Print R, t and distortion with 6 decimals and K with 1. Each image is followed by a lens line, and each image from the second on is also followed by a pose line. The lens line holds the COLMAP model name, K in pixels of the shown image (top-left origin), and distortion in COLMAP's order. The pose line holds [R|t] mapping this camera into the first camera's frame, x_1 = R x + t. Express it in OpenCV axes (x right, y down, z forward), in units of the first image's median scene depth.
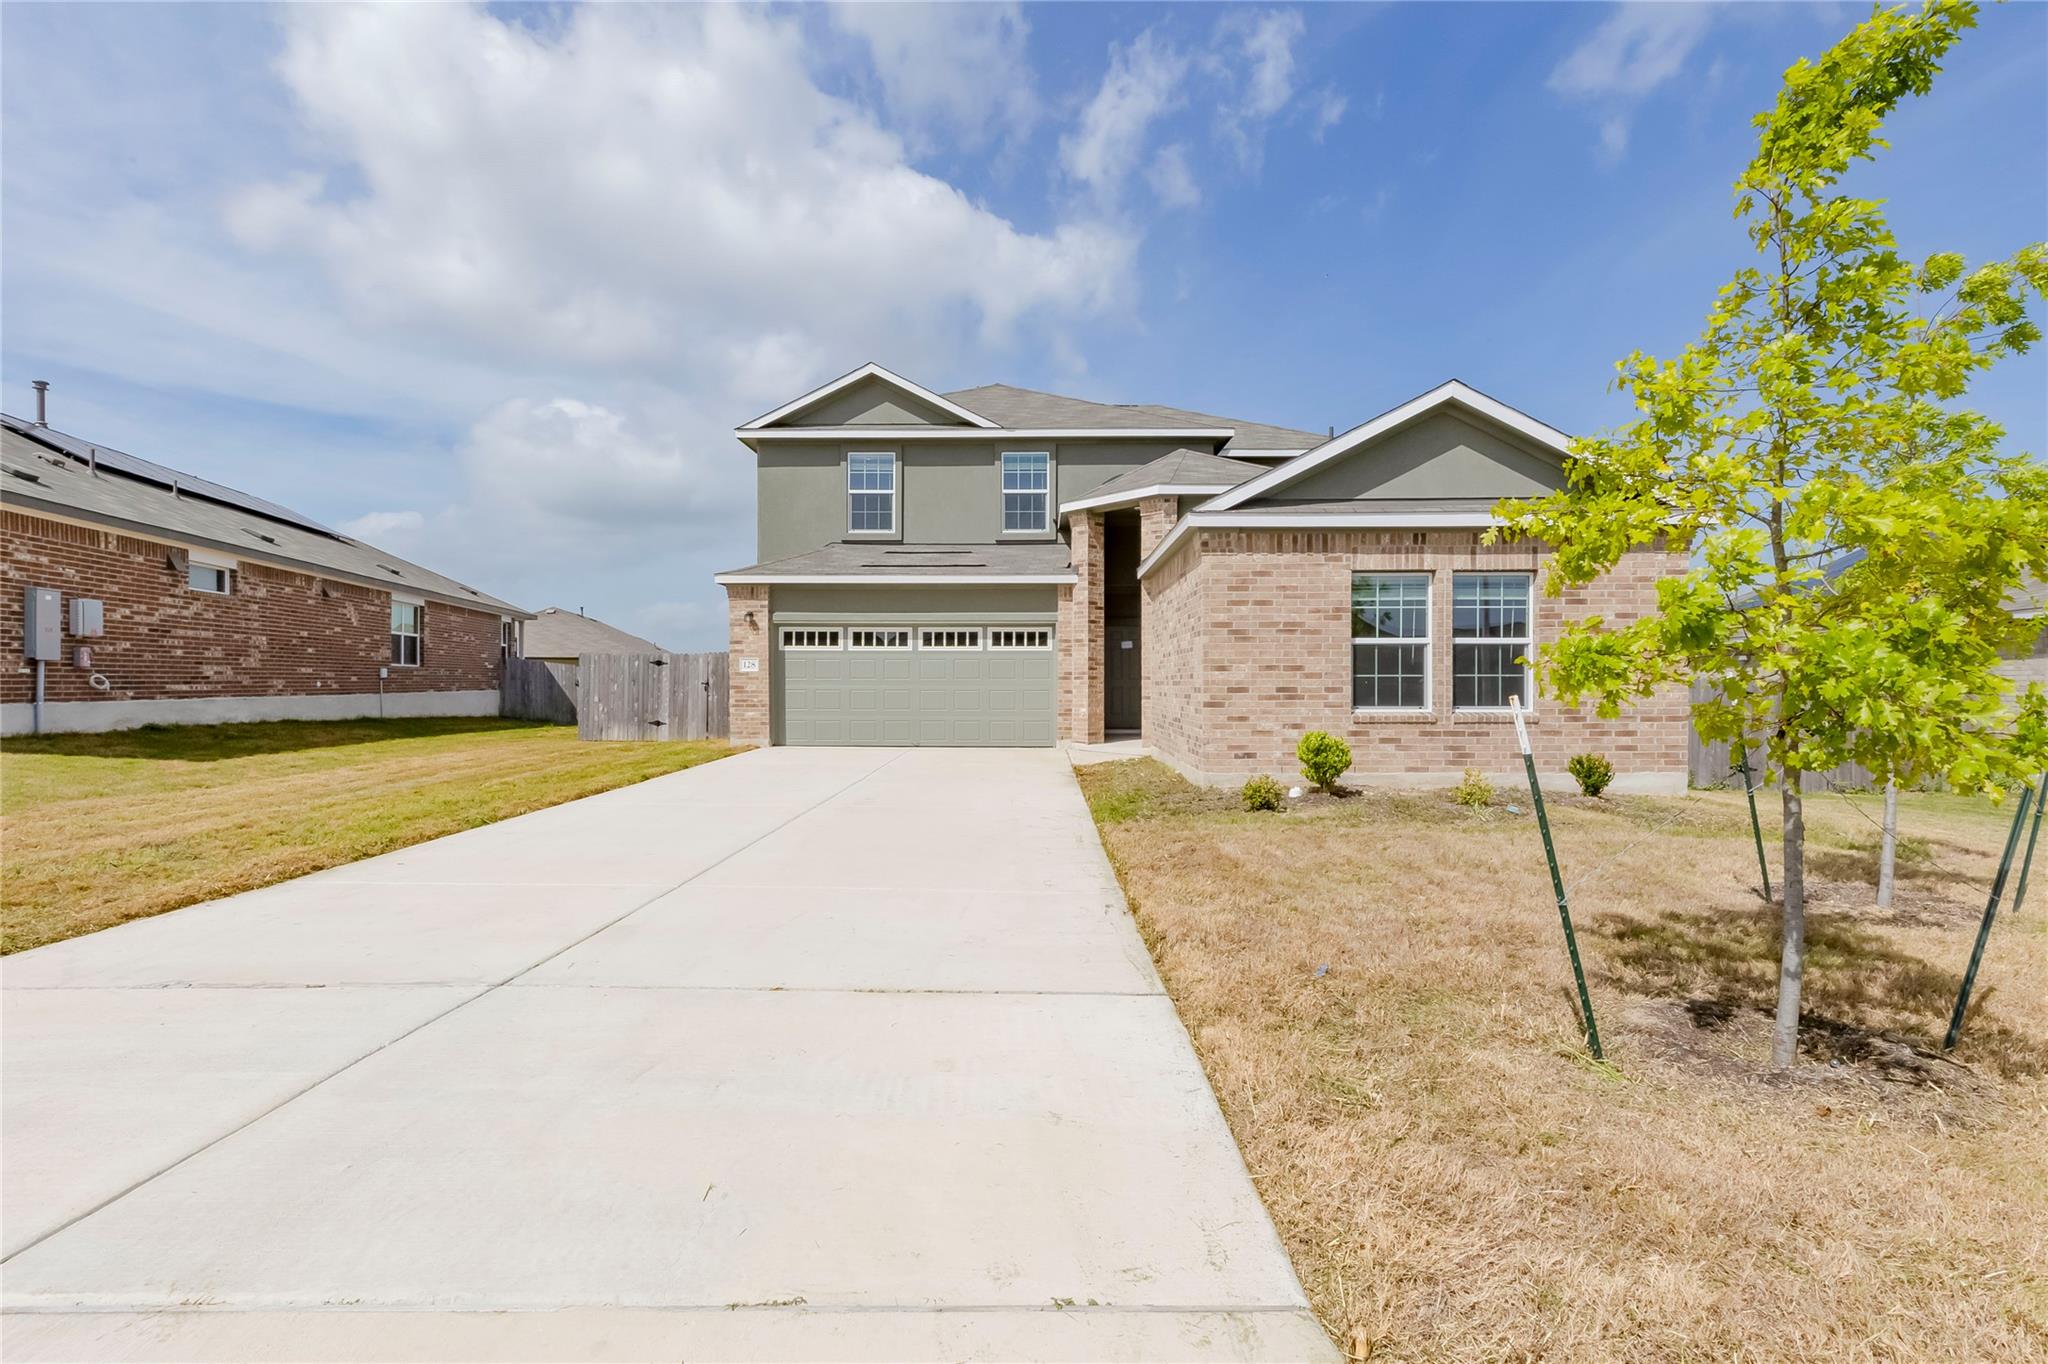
lens RADIAL K [[943.2, 0, 1022.1], [0, 943.2, 690.2], [0, 0, 1]] dist [-0.005106, 0.000333]
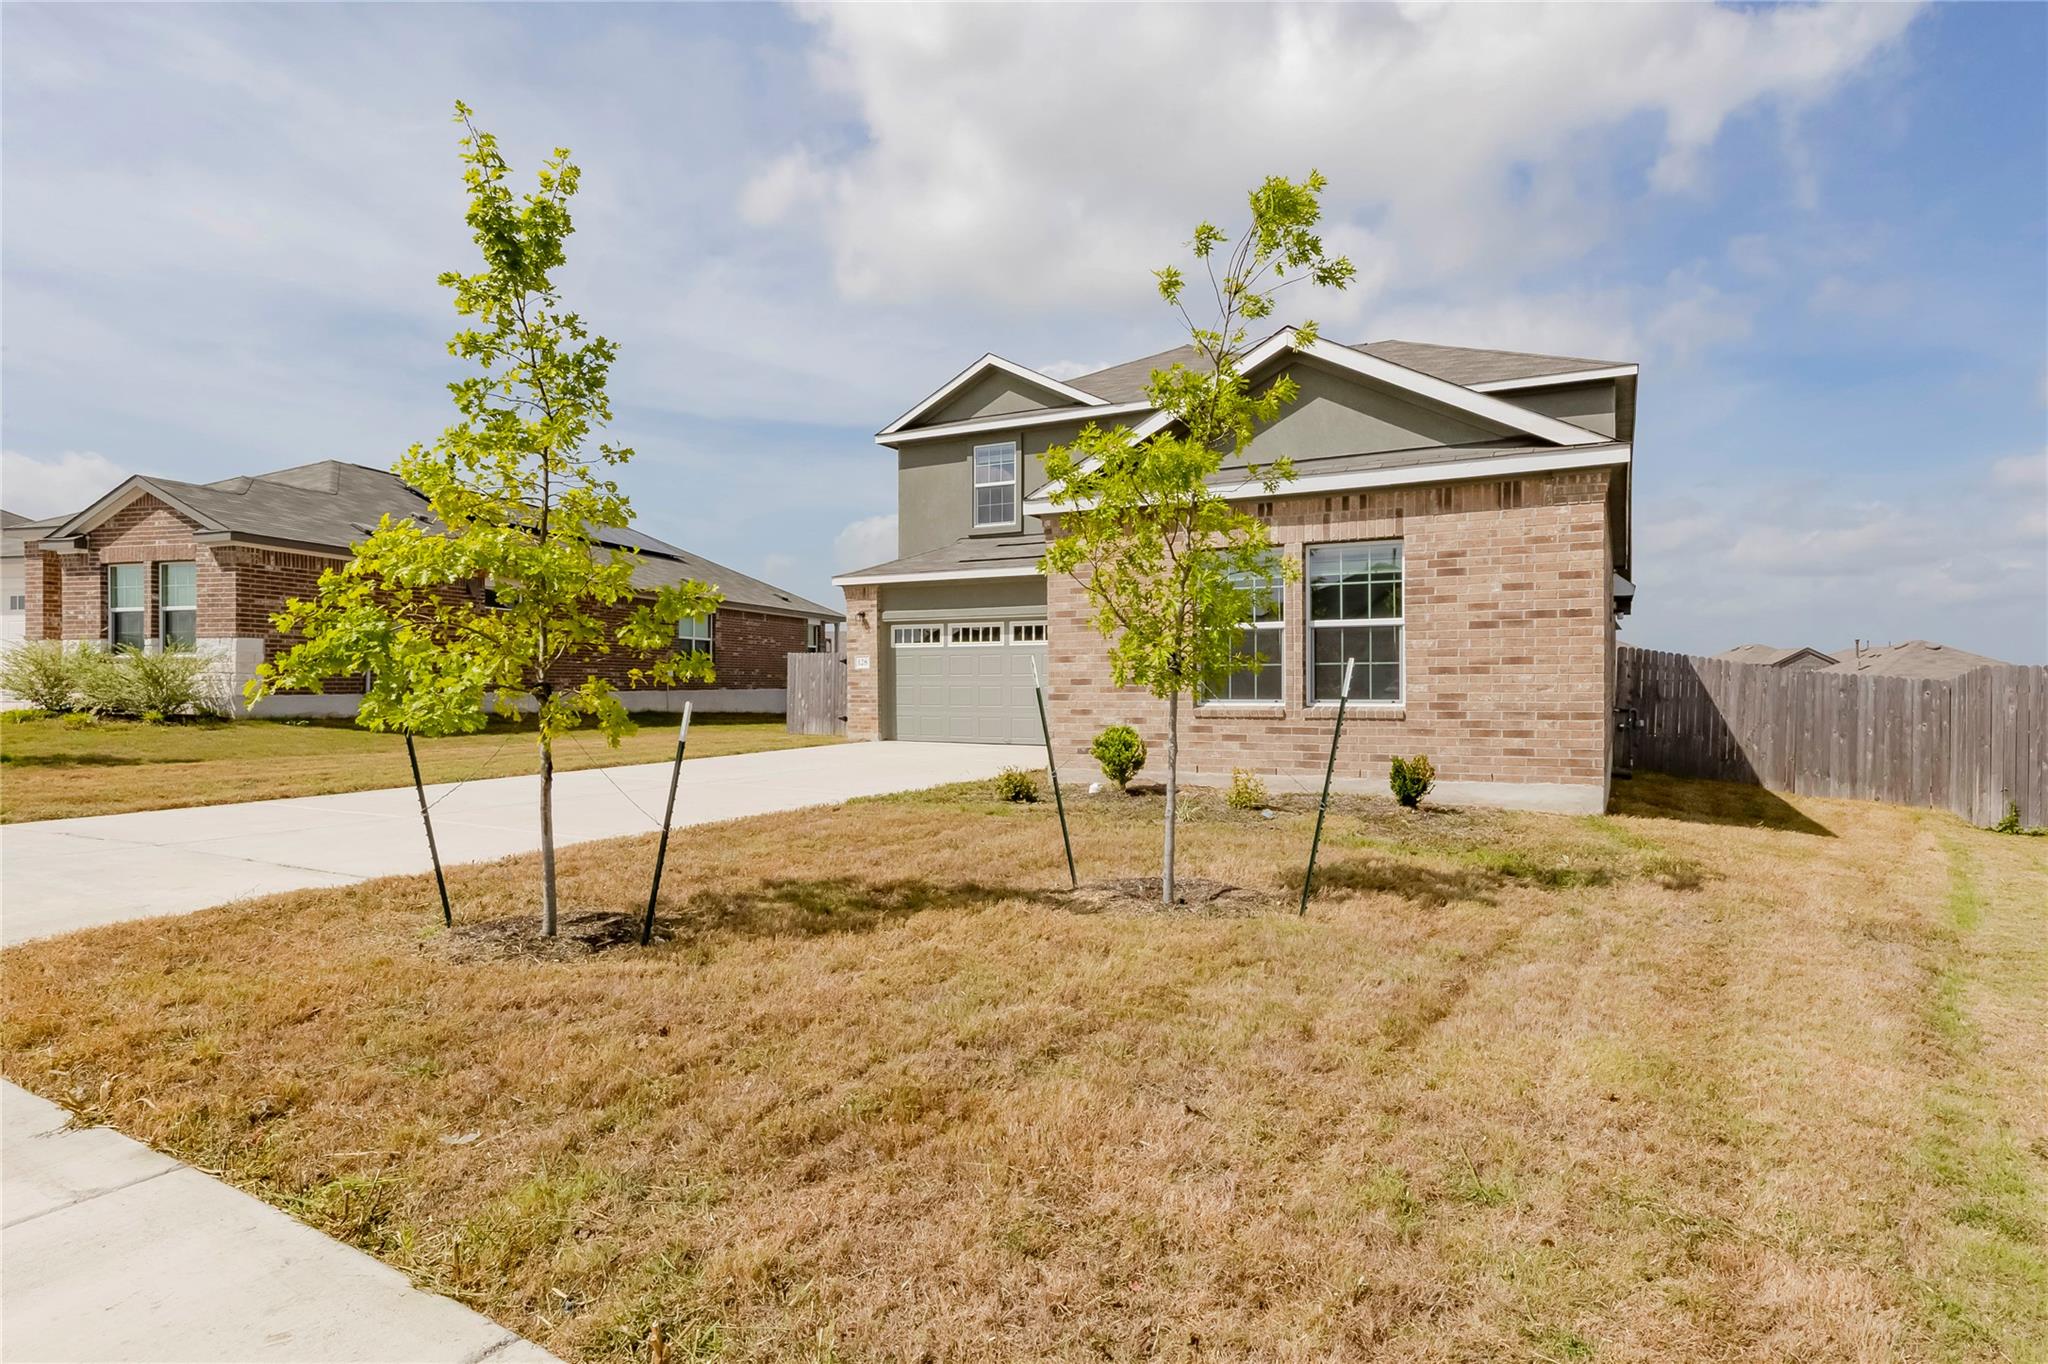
lens RADIAL K [[1153.3, 0, 1022.7], [0, 1153.3, 688.2], [0, 0, 1]] dist [-0.003234, -0.000471]
pose [[0.874513, -0.003329, -0.484991, 0.617115], [0.002028, 0.999993, -0.003208, 0.007912], [0.484998, 0.001821, 0.874513, -0.047068]]
